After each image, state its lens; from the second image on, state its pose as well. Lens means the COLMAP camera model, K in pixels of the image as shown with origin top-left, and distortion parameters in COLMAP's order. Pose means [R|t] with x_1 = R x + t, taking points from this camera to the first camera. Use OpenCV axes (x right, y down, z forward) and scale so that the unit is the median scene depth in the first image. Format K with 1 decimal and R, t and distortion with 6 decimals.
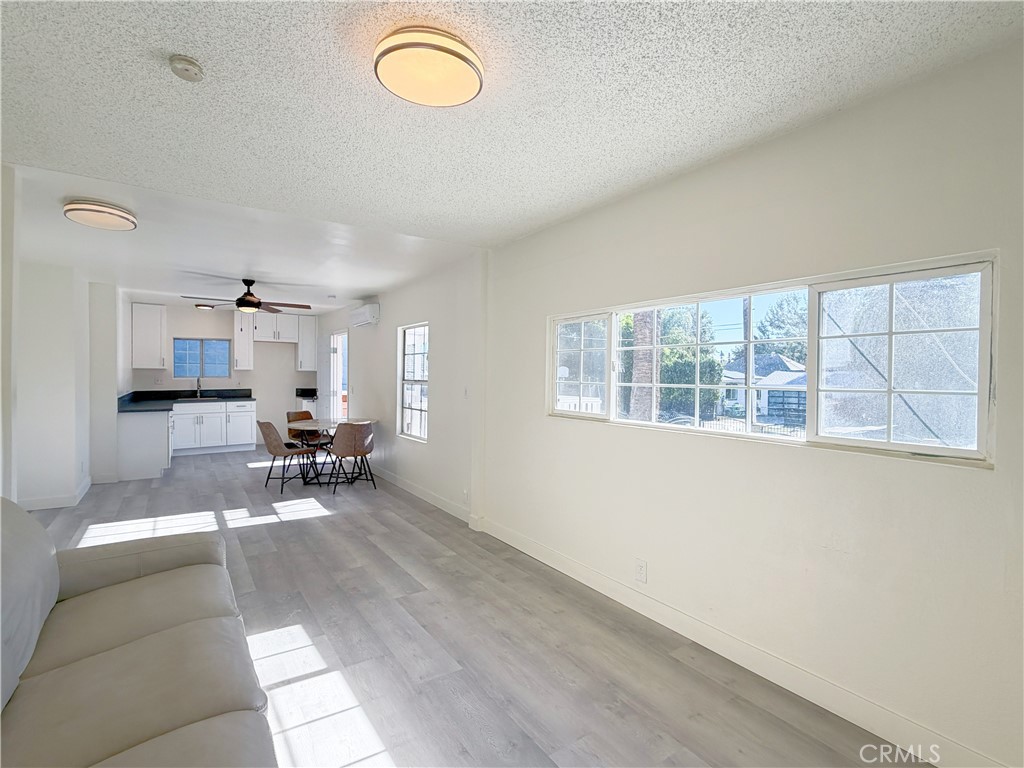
lens RADIAL K [[497.1, 0, 512.0], [0, 497.1, 384.0], [0, 0, 1]] dist [0.010770, 0.001139]
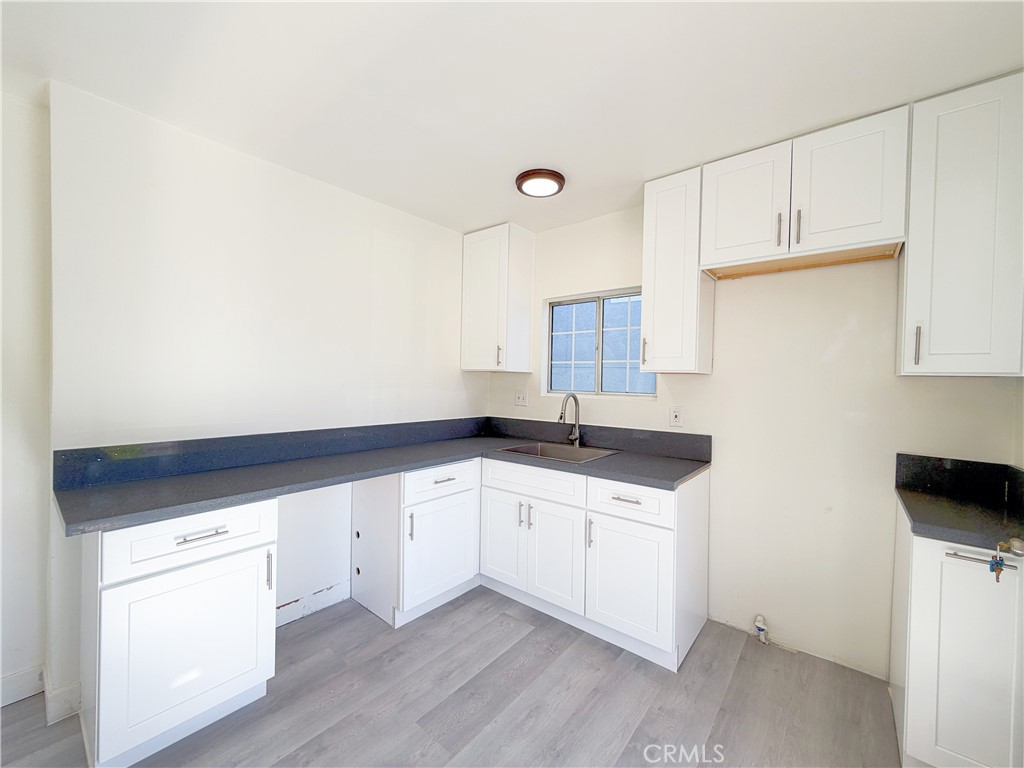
lens RADIAL K [[409.5, 0, 512.0], [0, 409.5, 384.0], [0, 0, 1]] dist [0.009367, -0.000039]
pose [[0.290722, 0.006068, -0.956788, -0.372091], [-0.038650, 0.999238, -0.005406, -0.018586], [0.956026, 0.038552, 0.290735, 0.949425]]
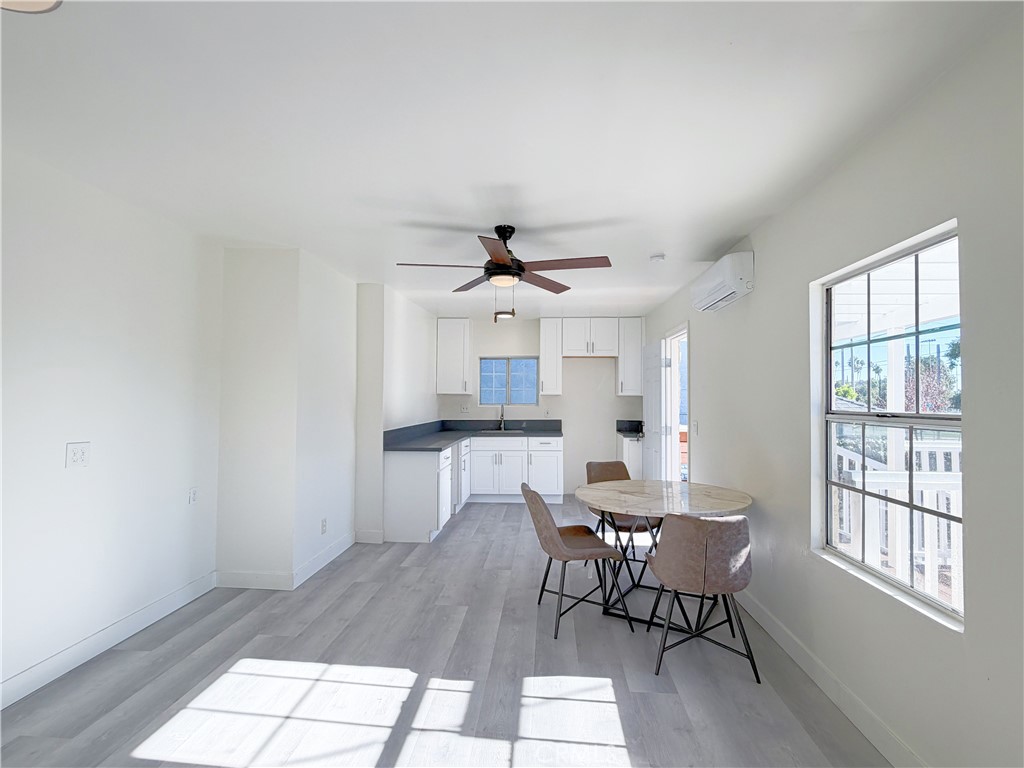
lens RADIAL K [[497.1, 0, 512.0], [0, 497.1, 384.0], [0, 0, 1]] dist [0.010770, 0.001139]
pose [[0.789426, -0.022844, -0.613420, -0.134348], [-0.010935, 0.998625, -0.051261, -0.006024], [0.613748, 0.047175, 0.788091, 0.412343]]
